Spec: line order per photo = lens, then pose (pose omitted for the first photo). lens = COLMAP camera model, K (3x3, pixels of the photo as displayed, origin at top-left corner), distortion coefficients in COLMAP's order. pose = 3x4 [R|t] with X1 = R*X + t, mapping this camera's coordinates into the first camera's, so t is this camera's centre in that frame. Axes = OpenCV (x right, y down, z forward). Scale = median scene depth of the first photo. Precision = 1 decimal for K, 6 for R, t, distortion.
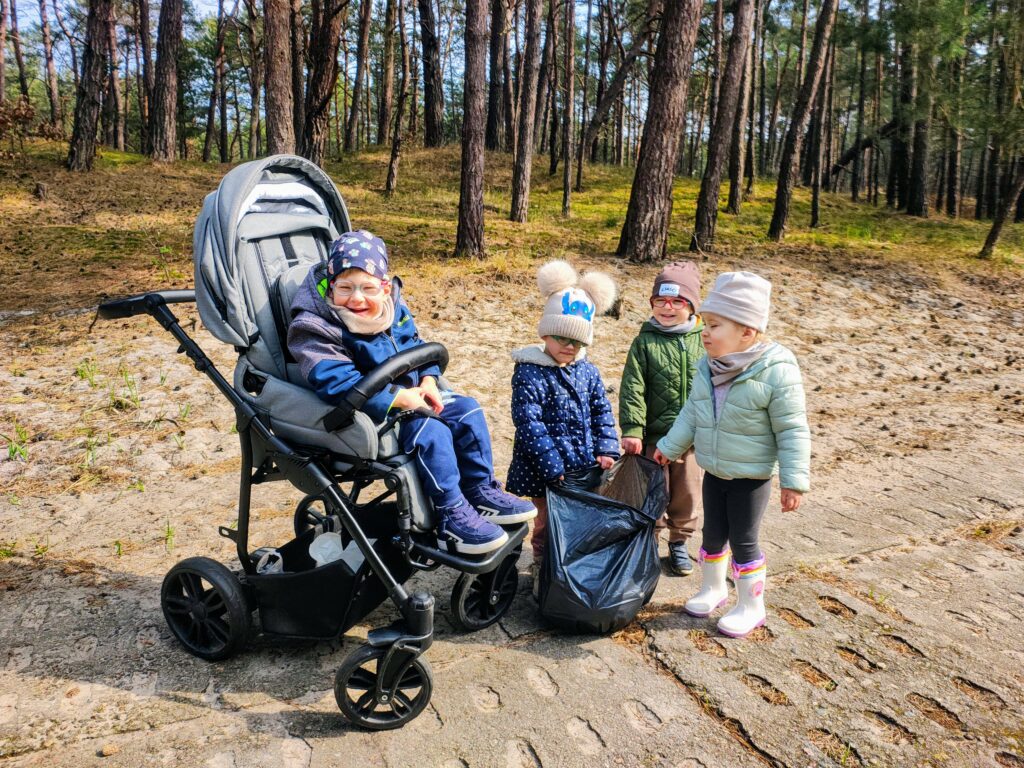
lens RADIAL K [[806.9, 0, 512.0], [0, 806.9, 384.0], [0, 0, 1]] dist [0.016125, -0.066562]
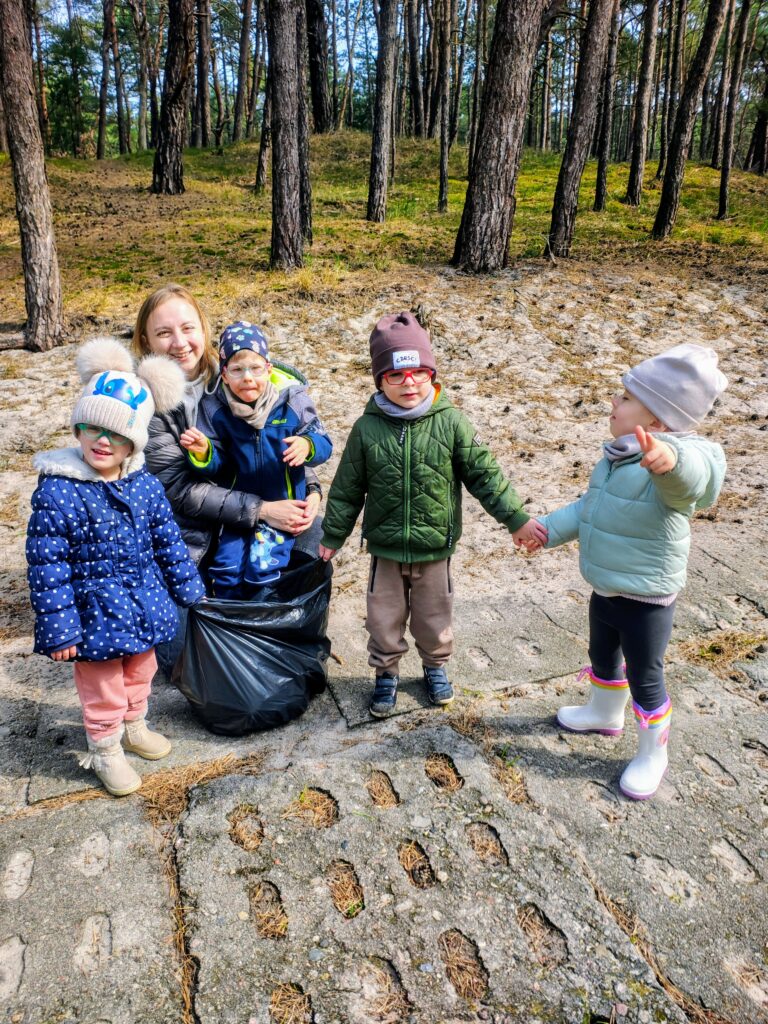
lens RADIAL K [[806.9, 0, 384.0], [0, 806.9, 512.0], [0, 0, 1]] dist [0.016125, -0.066562]
pose [[0.996130, 0.006788, -0.087634, 0.139700], [0.007312, 0.987159, 0.159575, -0.034860], [0.087592, -0.159598, 0.983288, 0.087514]]
